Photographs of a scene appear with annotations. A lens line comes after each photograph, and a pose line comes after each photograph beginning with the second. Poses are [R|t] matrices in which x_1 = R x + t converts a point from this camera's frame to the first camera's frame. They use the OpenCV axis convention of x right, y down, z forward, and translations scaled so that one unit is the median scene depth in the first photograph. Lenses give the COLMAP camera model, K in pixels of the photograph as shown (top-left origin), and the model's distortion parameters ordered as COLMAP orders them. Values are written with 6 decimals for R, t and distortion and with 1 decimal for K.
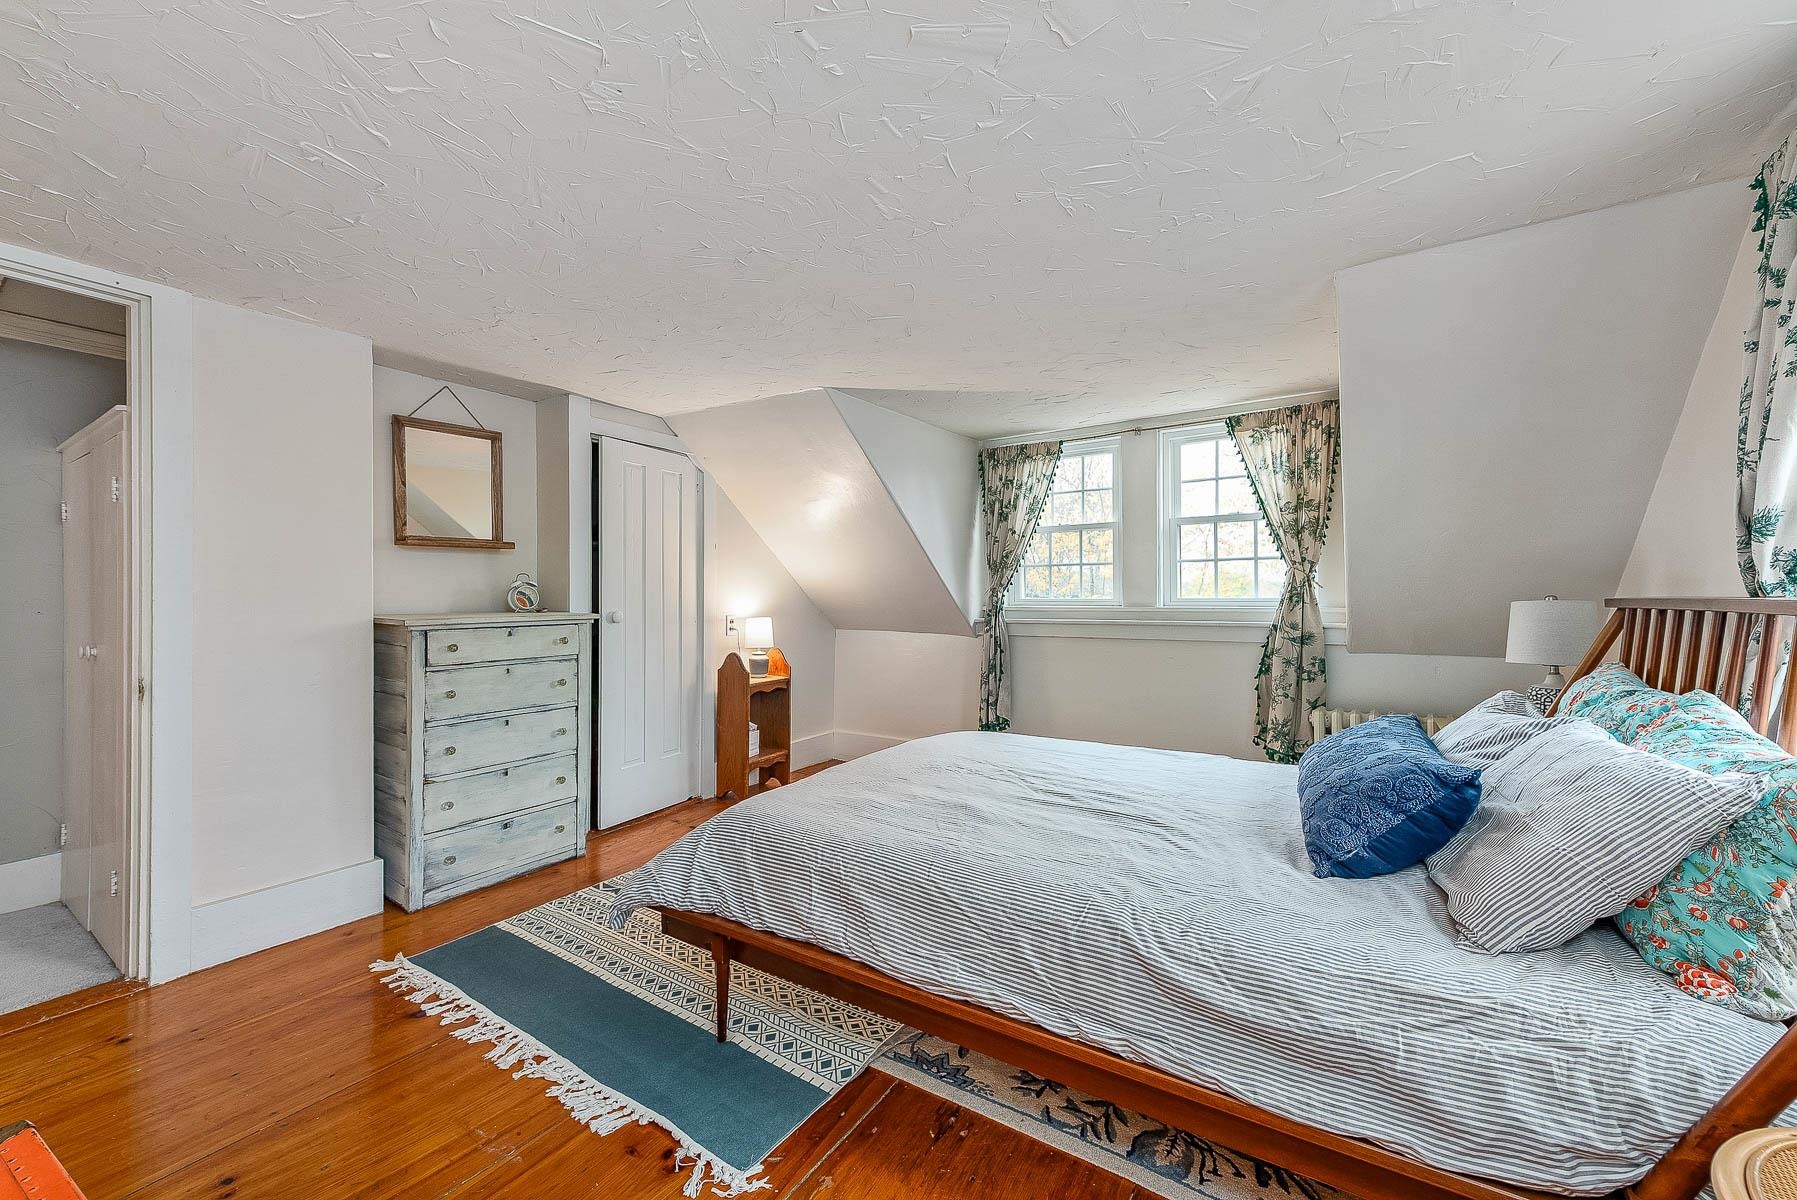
lens RADIAL K [[700.9, 0, 895.0], [0, 700.9, 598.1], [0, 0, 1]] dist [0.012901, 0.000089]
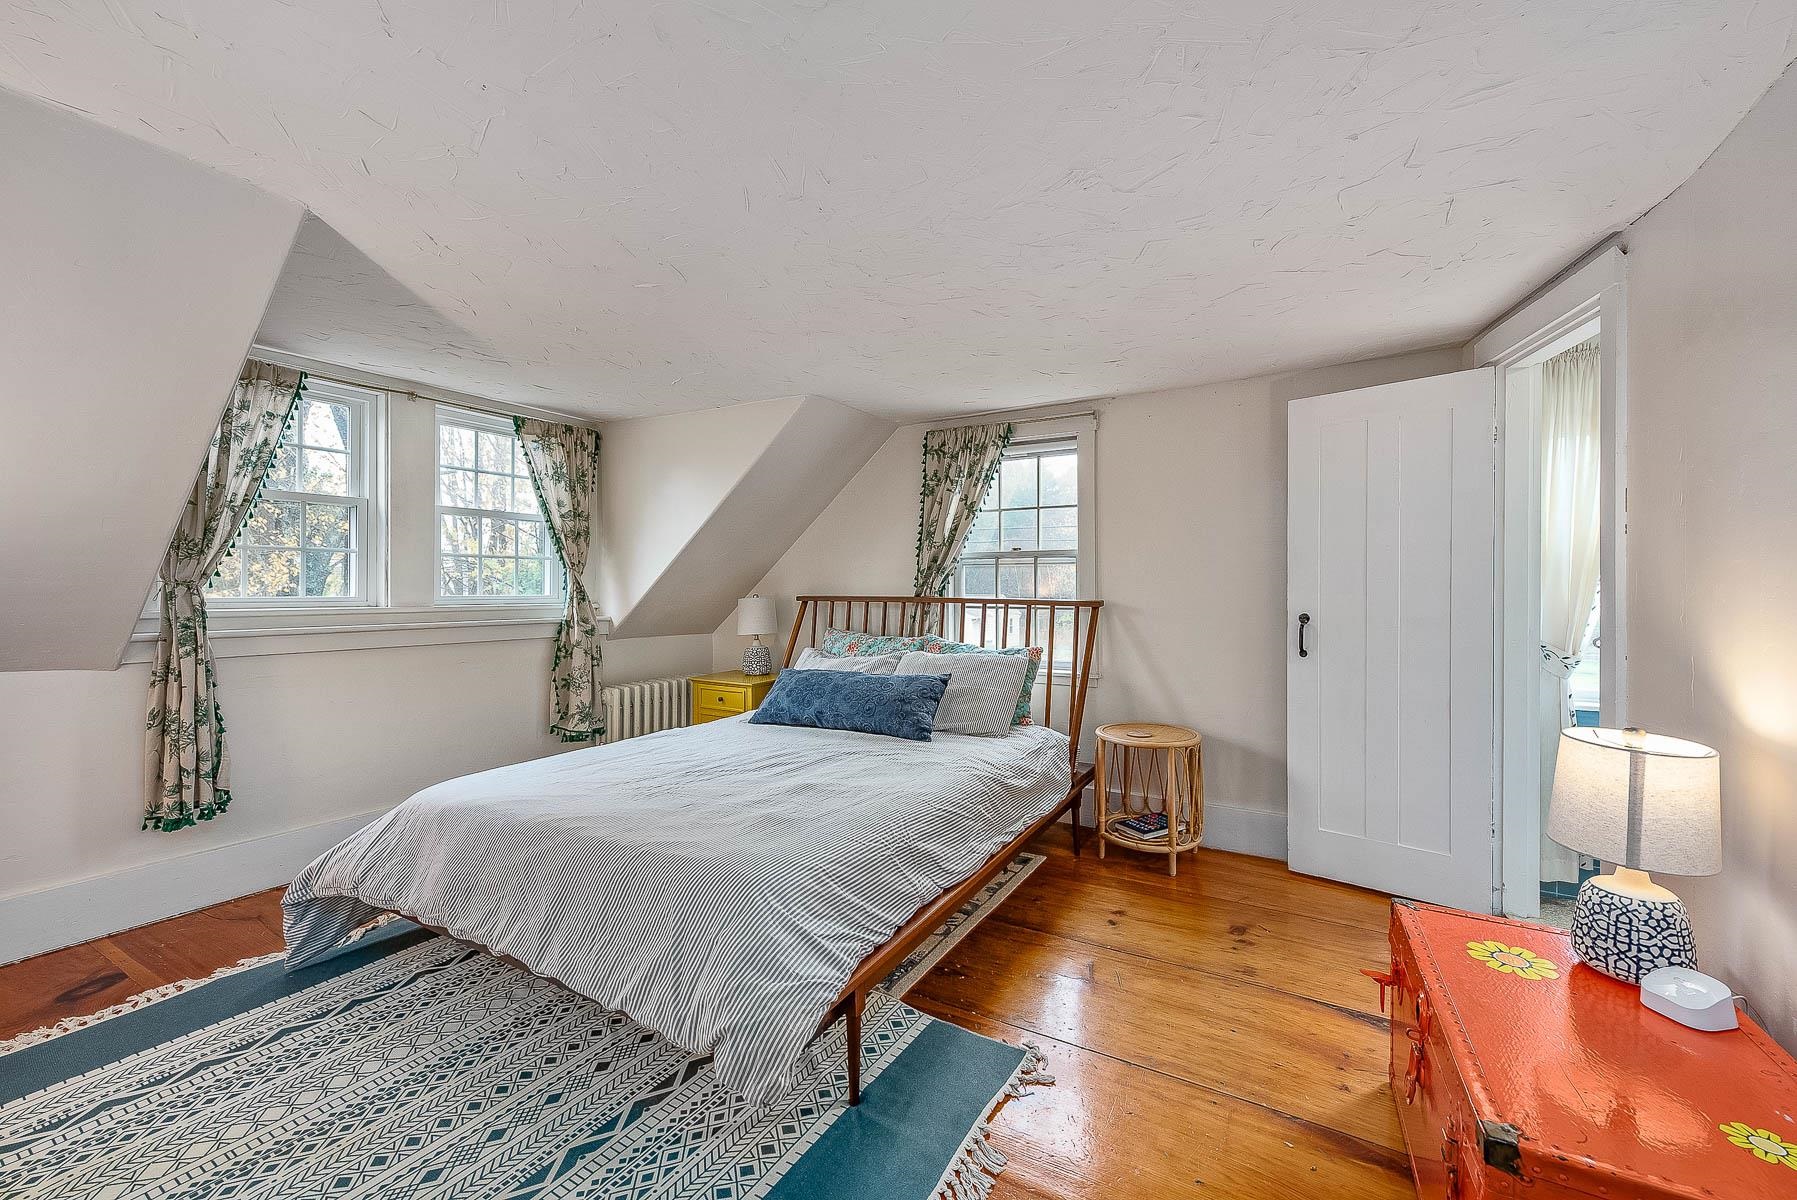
lens RADIAL K [[739.5, 0, 892.4], [0, 739.5, 589.0], [0, 0, 1]] dist [0.002930, 0.000056]
pose [[-0.053238, 0.003975, 0.998574, -0.636260], [-0.003551, 0.999985, -0.004170, -0.008168], [-0.998576, -0.003768, -0.053223, 0.541036]]
